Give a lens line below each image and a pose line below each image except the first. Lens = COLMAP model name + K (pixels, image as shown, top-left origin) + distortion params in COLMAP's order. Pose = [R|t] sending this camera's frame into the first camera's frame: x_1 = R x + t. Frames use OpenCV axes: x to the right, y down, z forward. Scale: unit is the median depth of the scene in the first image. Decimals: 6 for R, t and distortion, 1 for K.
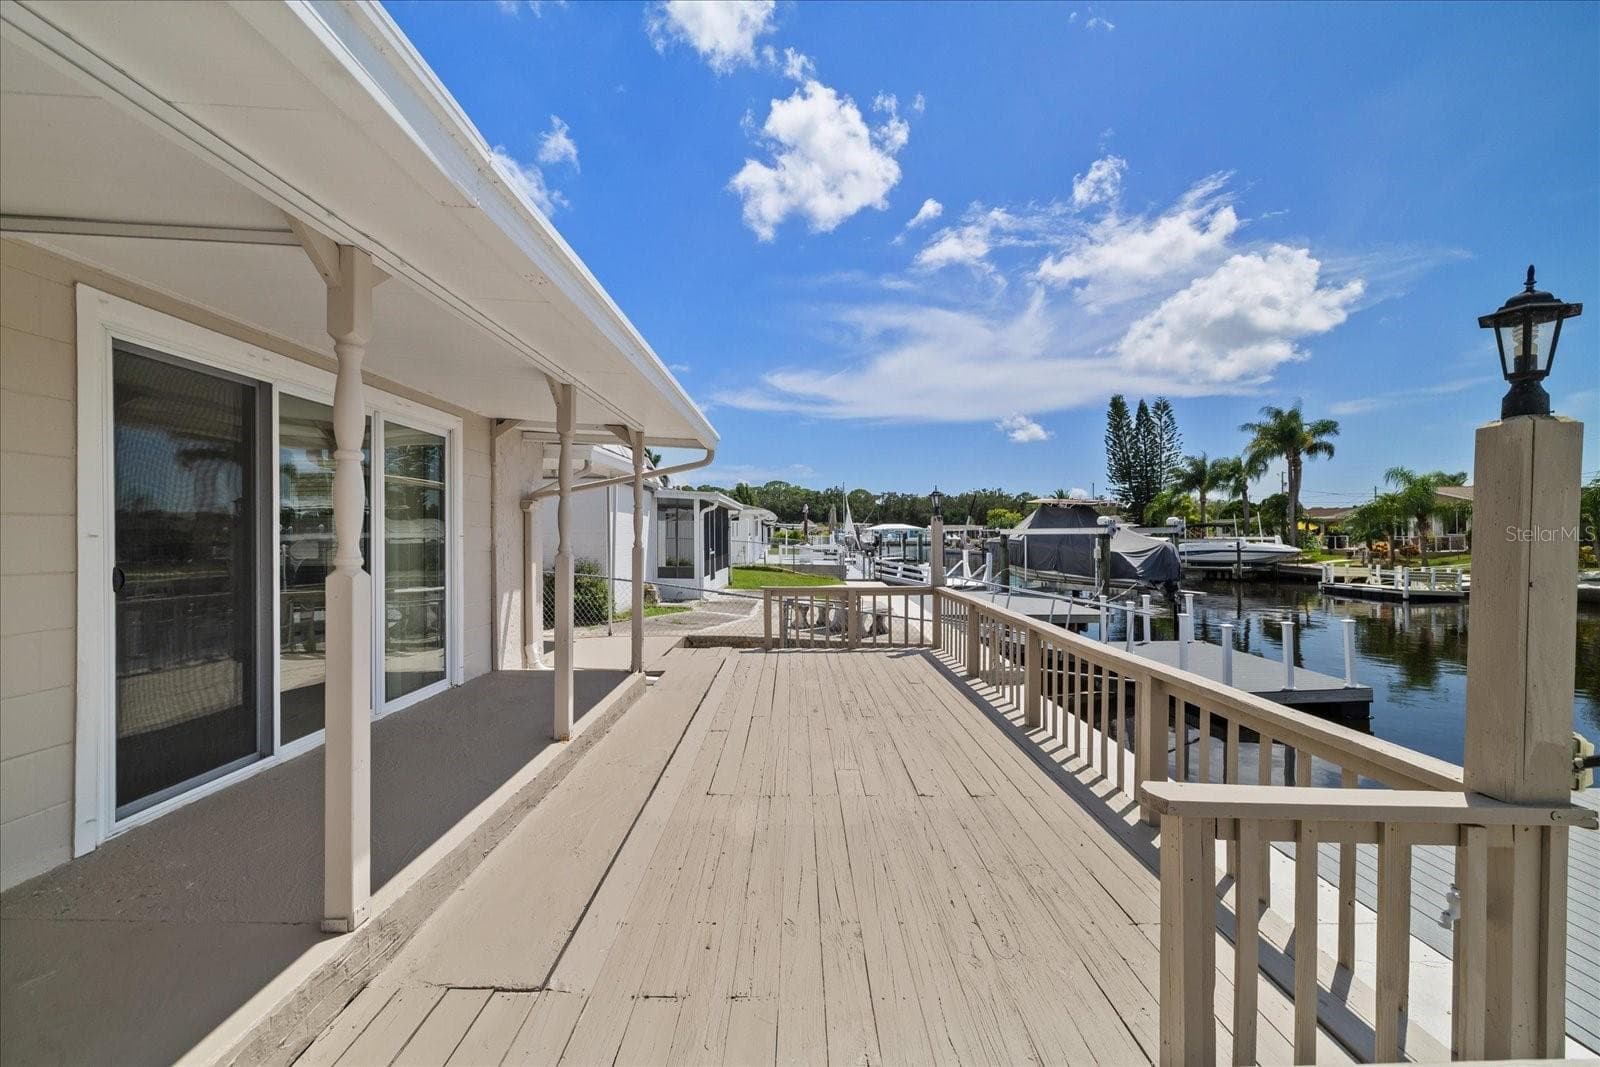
lens RADIAL K [[668.8, 0, 777.7], [0, 668.8, 532.6], [0, 0, 1]] dist [0.004635, -0.000338]
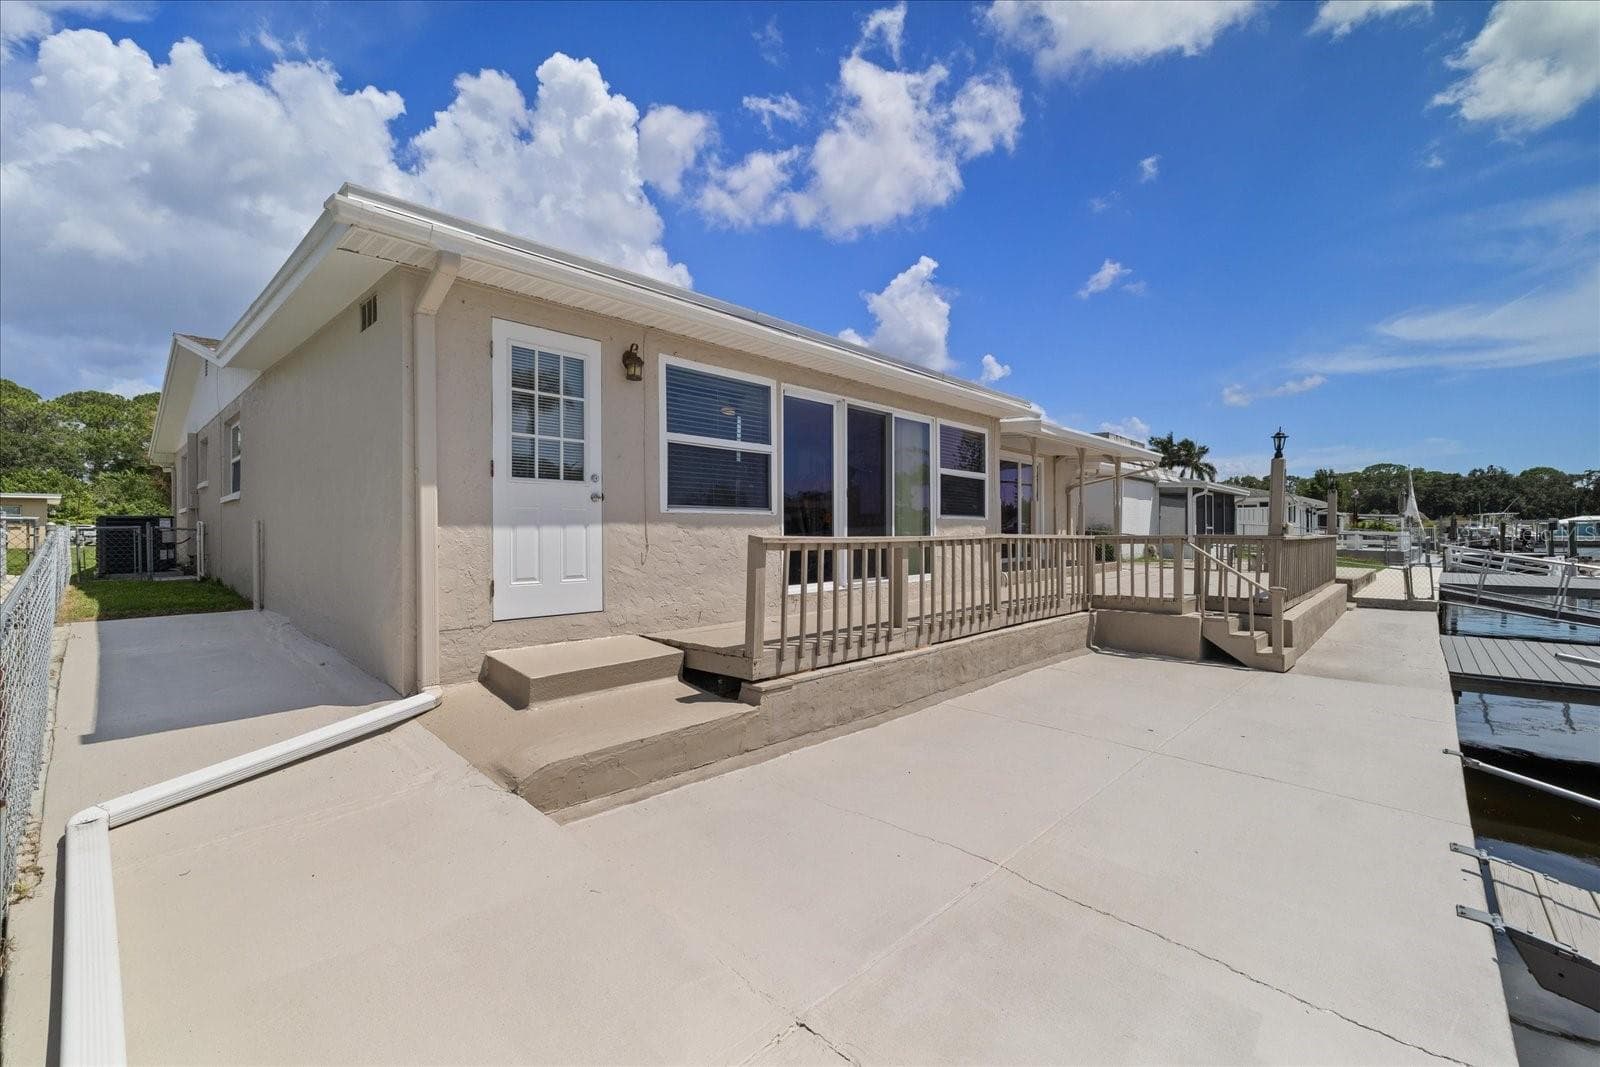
lens RADIAL K [[668.8, 0, 803.7], [0, 668.8, 537.4], [0, 0, 1]] dist [0.004635, -0.000338]
pose [[0.747567, 0.007192, -0.664147, 0.050100], [-0.001381, 0.999956, 0.009274, 0.010340], [0.664185, -0.006016, 0.747544, -0.140119]]
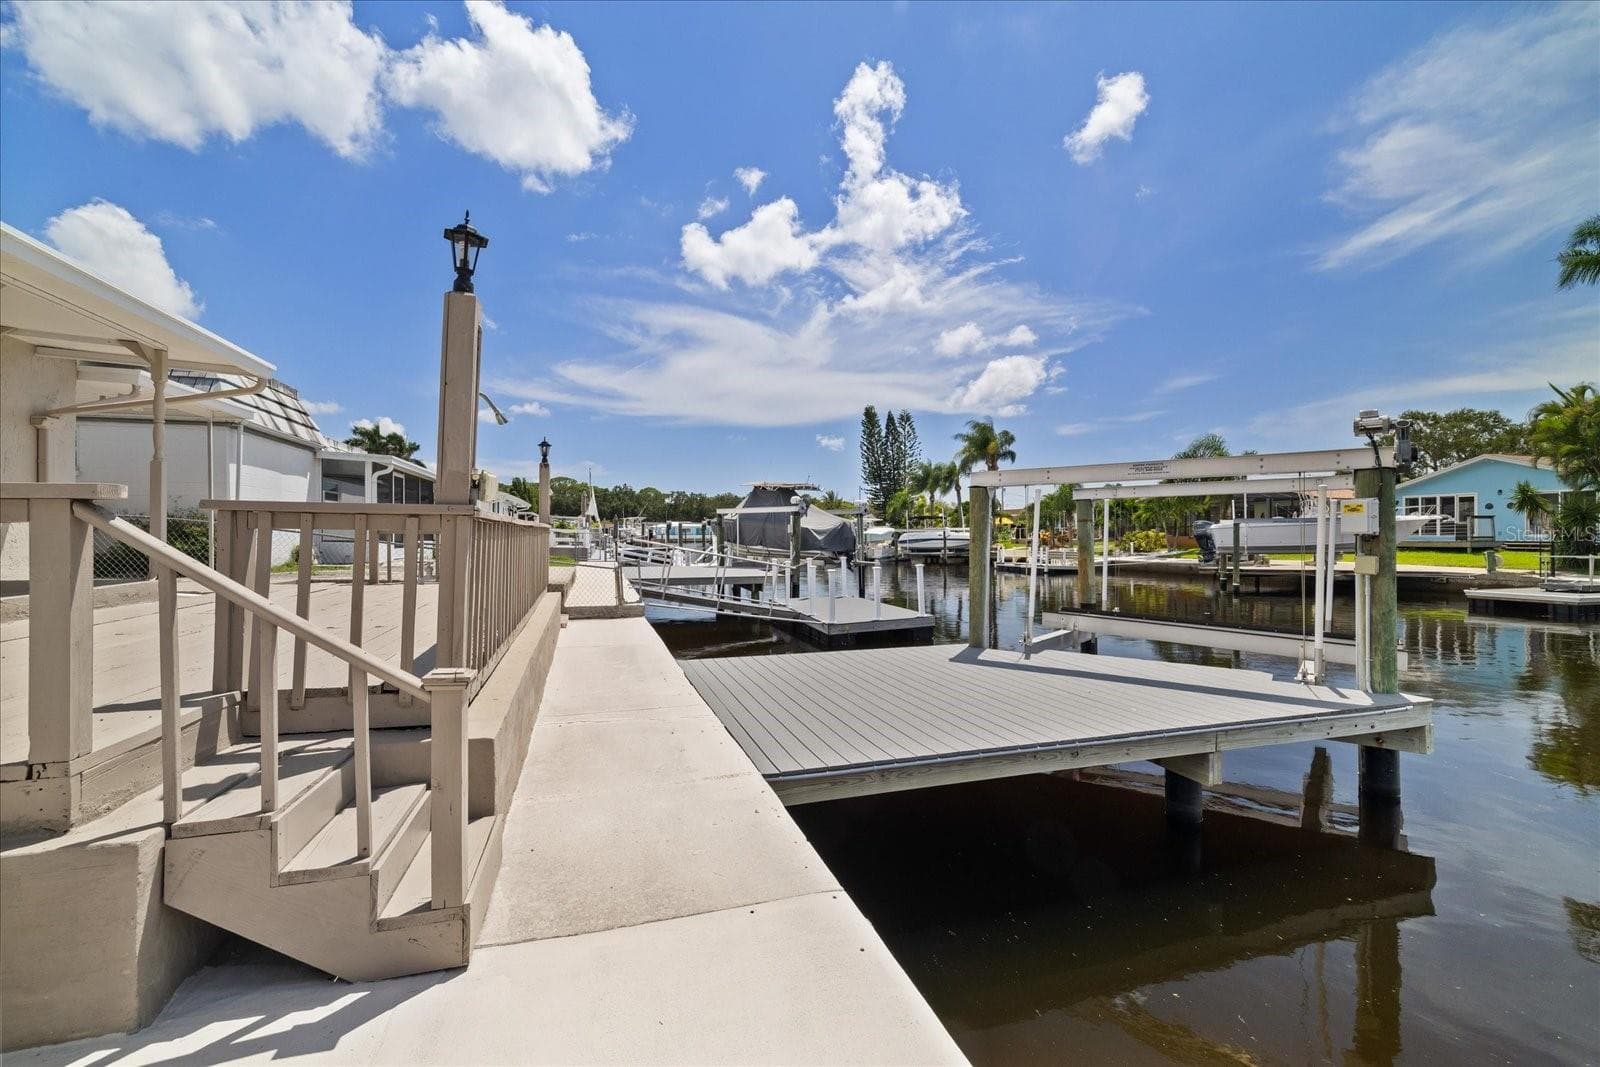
lens RADIAL K [[668.8, 0, 781.1], [0, 668.8, 543.3], [0, 0, 1]] dist [0.004635, -0.000338]
pose [[0.953838, -0.002256, 0.300315, 0.039907], [-0.001972, 0.999903, 0.013776, 0.013606], [-0.300317, -0.013732, 0.953741, -0.028788]]
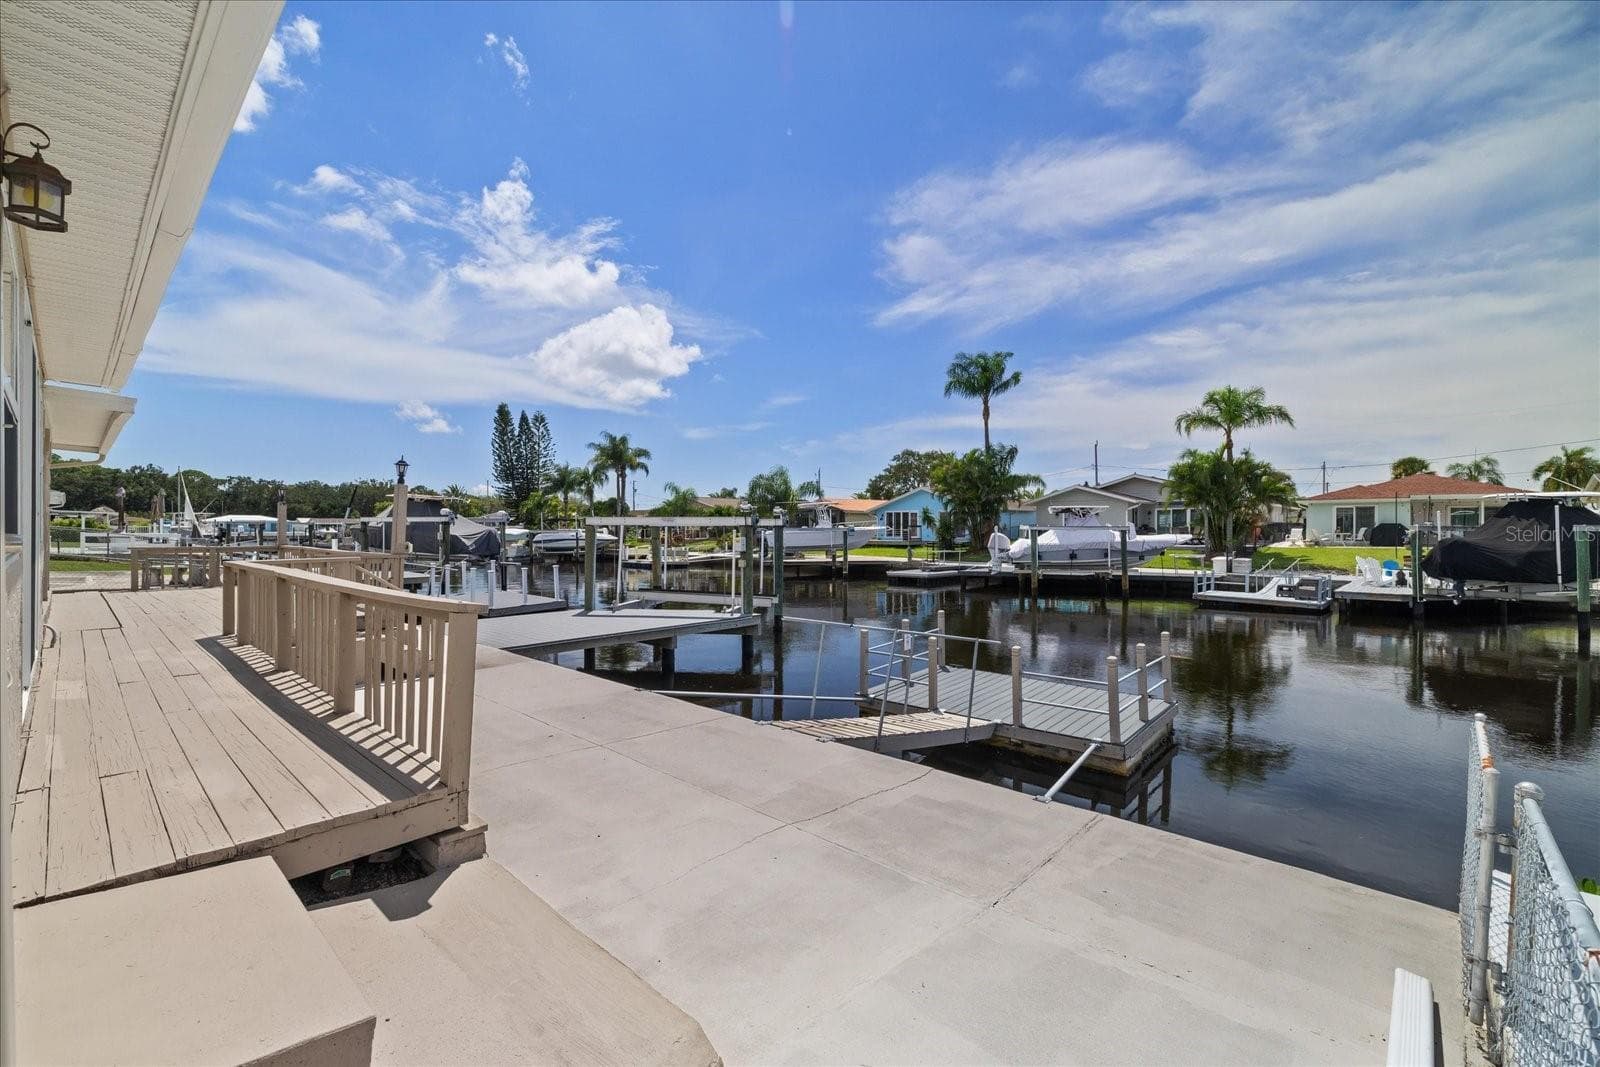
lens RADIAL K [[668.8, 0, 795.3], [0, 668.8, 530.6], [0, 0, 1]] dist [0.004635, -0.000338]
pose [[0.654699, 0.003424, 0.755882, -0.023056], [-0.005467, 0.999985, 0.000206, 0.005353], [-0.755870, -0.004267, 0.654707, -0.137733]]
